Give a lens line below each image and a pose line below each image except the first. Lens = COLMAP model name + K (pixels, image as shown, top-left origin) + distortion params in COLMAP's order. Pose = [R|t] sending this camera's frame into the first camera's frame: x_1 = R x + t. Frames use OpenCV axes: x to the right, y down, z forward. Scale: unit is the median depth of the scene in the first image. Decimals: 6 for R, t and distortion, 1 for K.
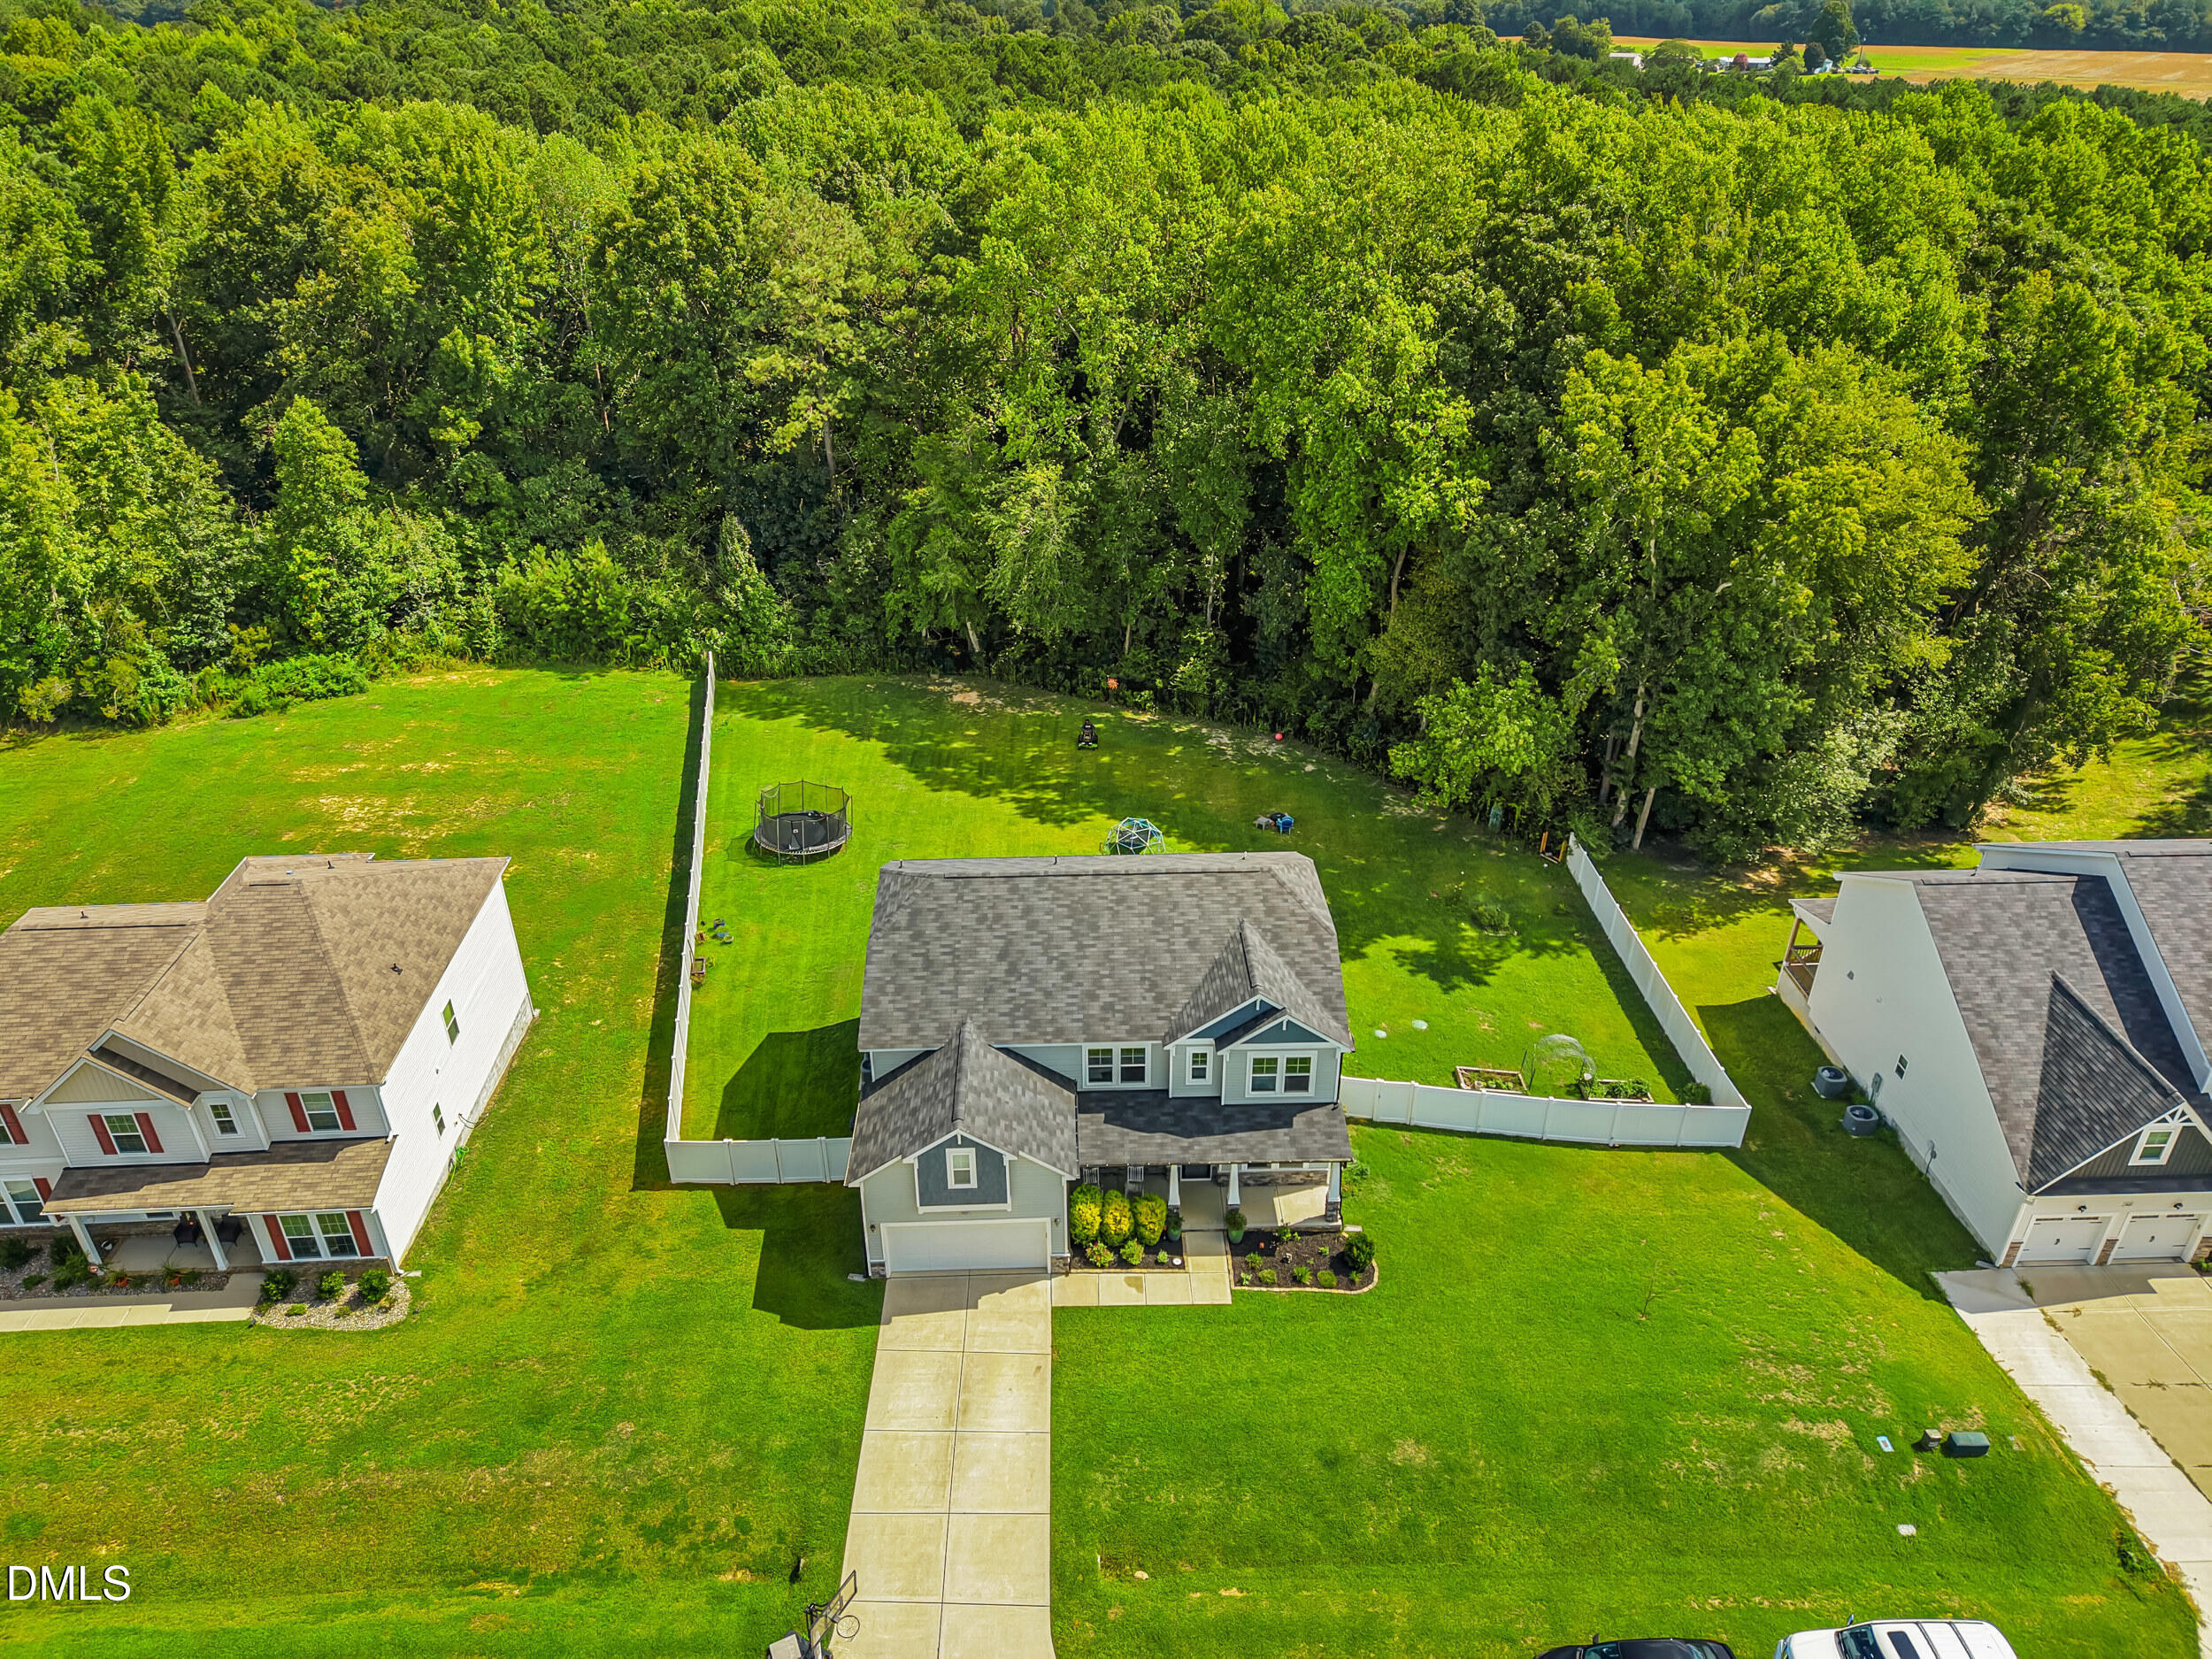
lens RADIAL K [[1485.4, 0, 1113.4], [0, 1485.4, 832.3], [0, 0, 1]] dist [0.030345, -0.009252]
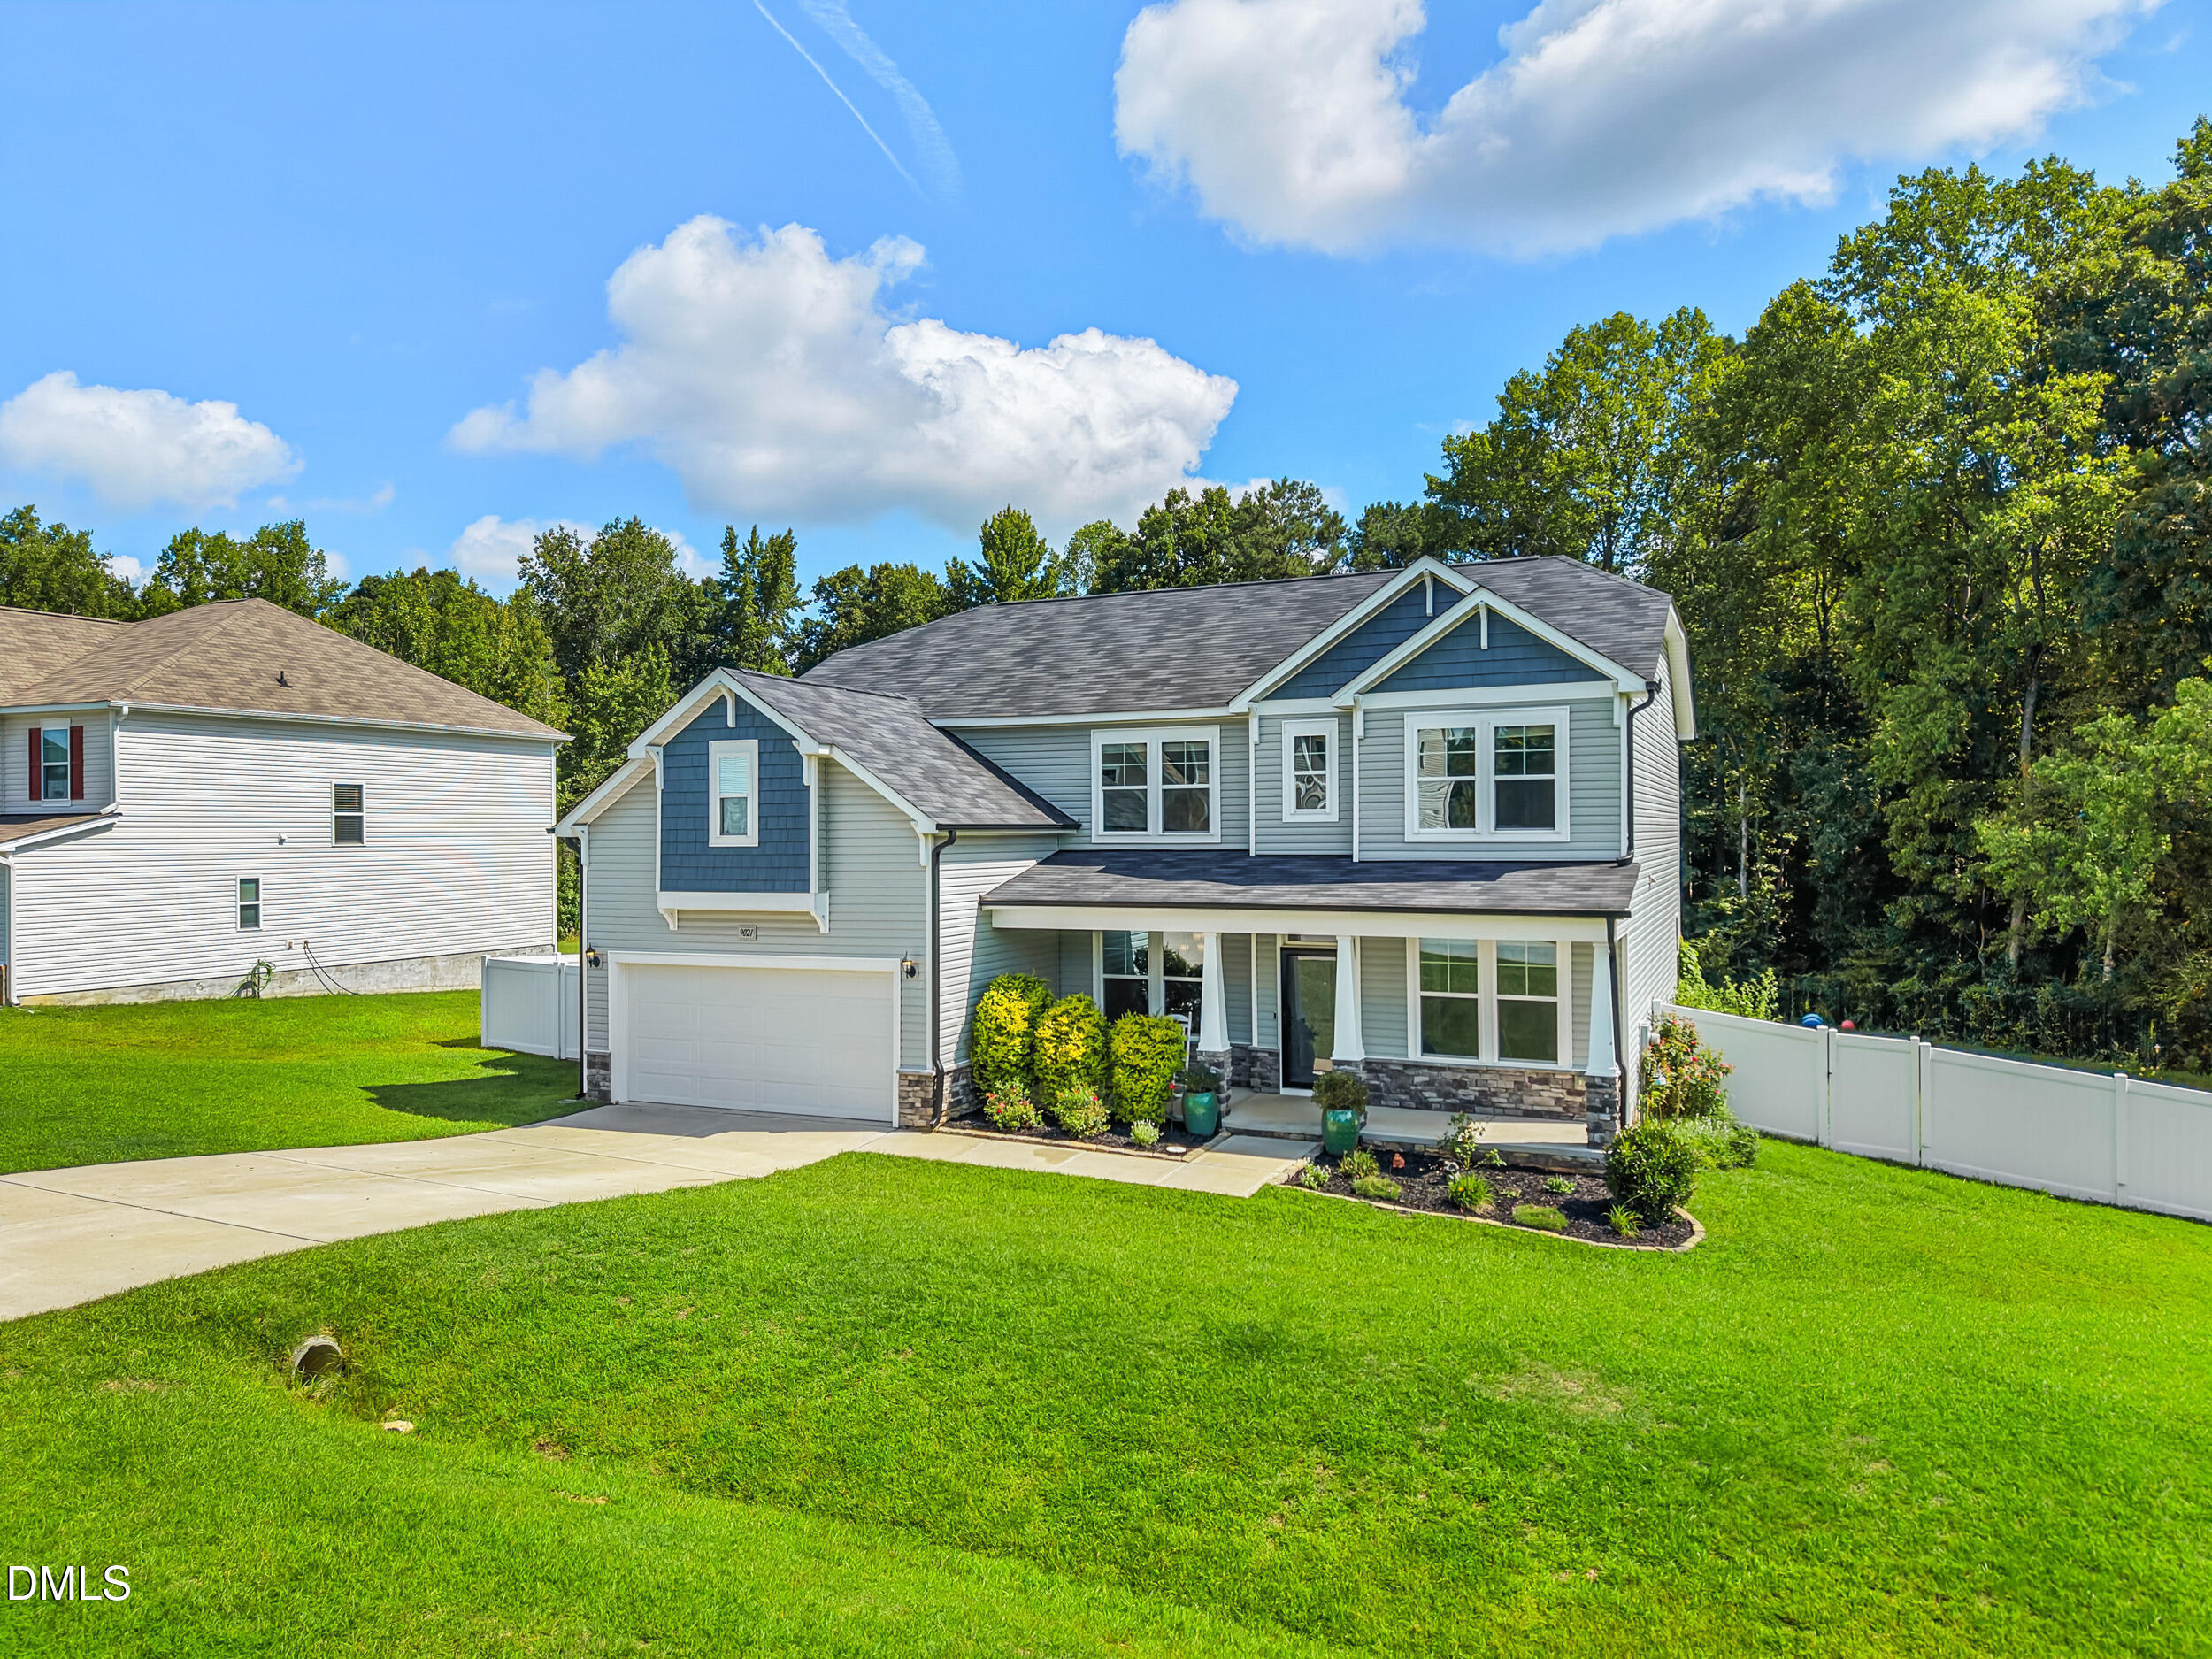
lens RADIAL K [[1485.4, 0, 1092.2], [0, 1485.4, 833.6], [0, 0, 1]] dist [0.030345, -0.009252]
pose [[0.893064, -0.007989, -0.449859, 0.208608], [-0.214007, 0.871957, -0.440333, 0.398303], [0.395776, 0.489518, 0.777003, 0.626493]]
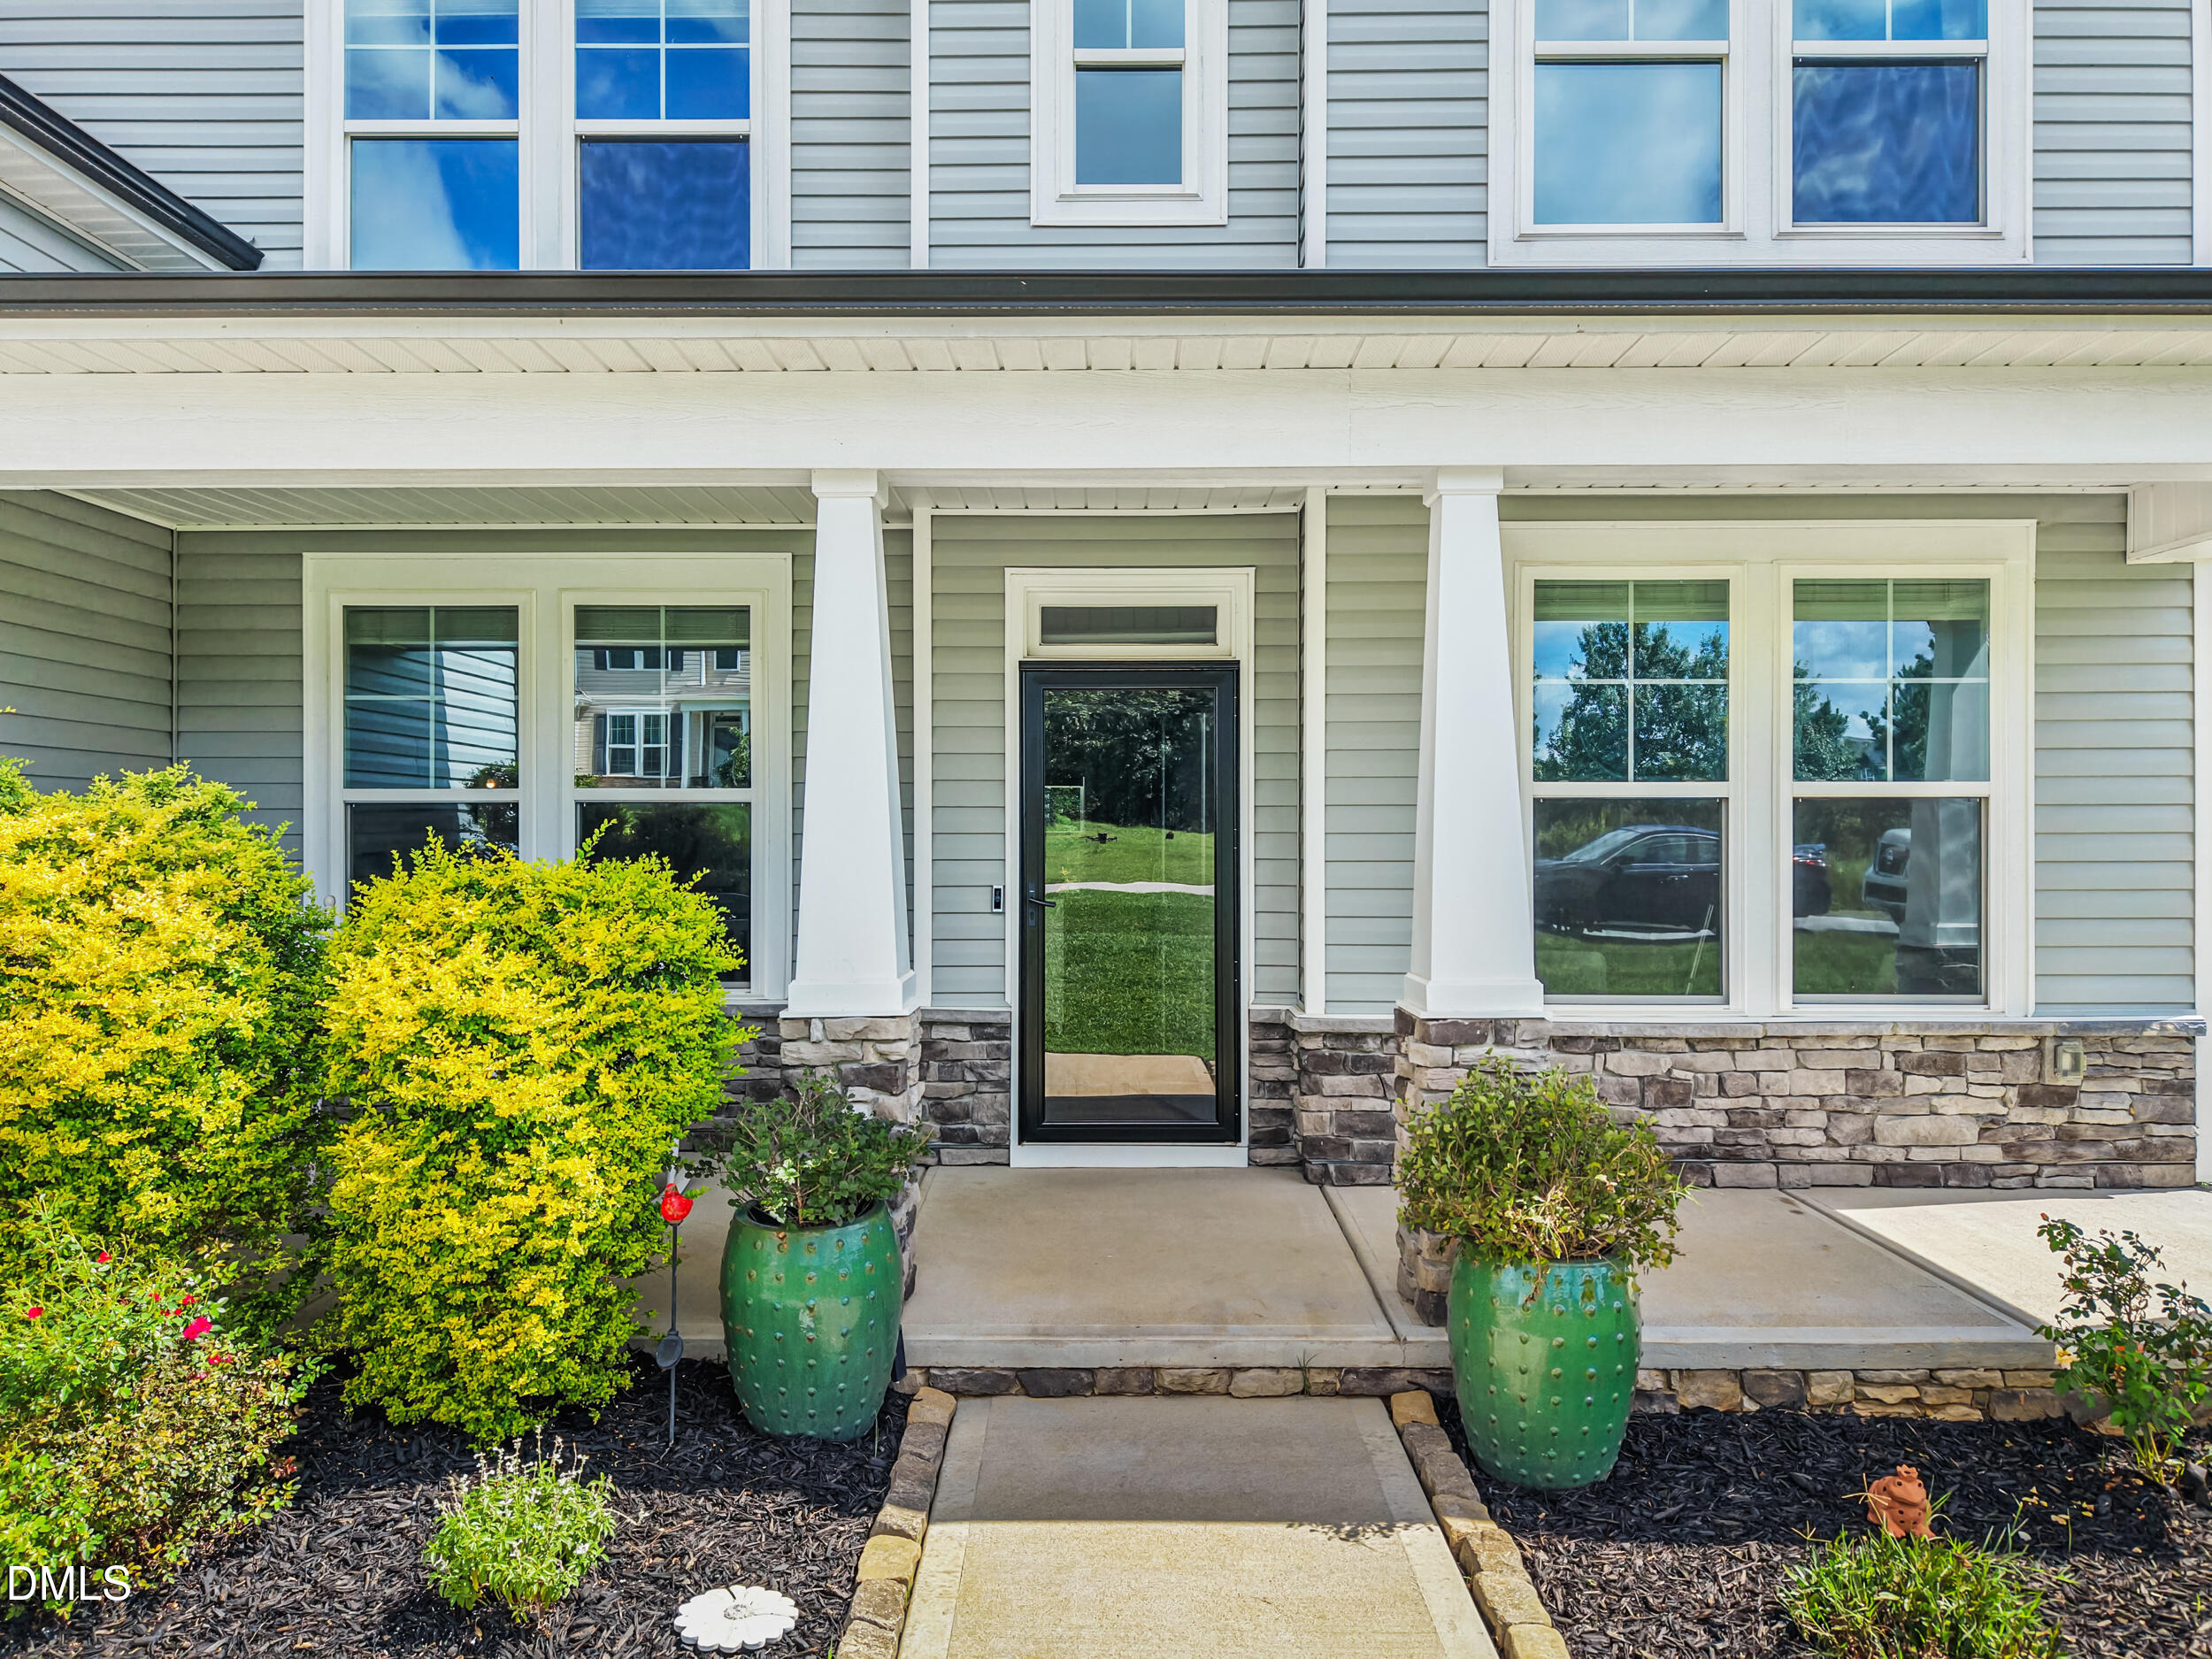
lens RADIAL K [[1485.4, 0, 1102.8], [0, 1485.4, 832.8], [0, 0, 1]] dist [0.030345, -0.009252]
pose [[0.999340, -0.005388, -0.035914, 0.061293], [-0.013230, 0.866955, -0.498211, 0.290352], [0.033820, 0.498357, 0.866312, 0.925862]]
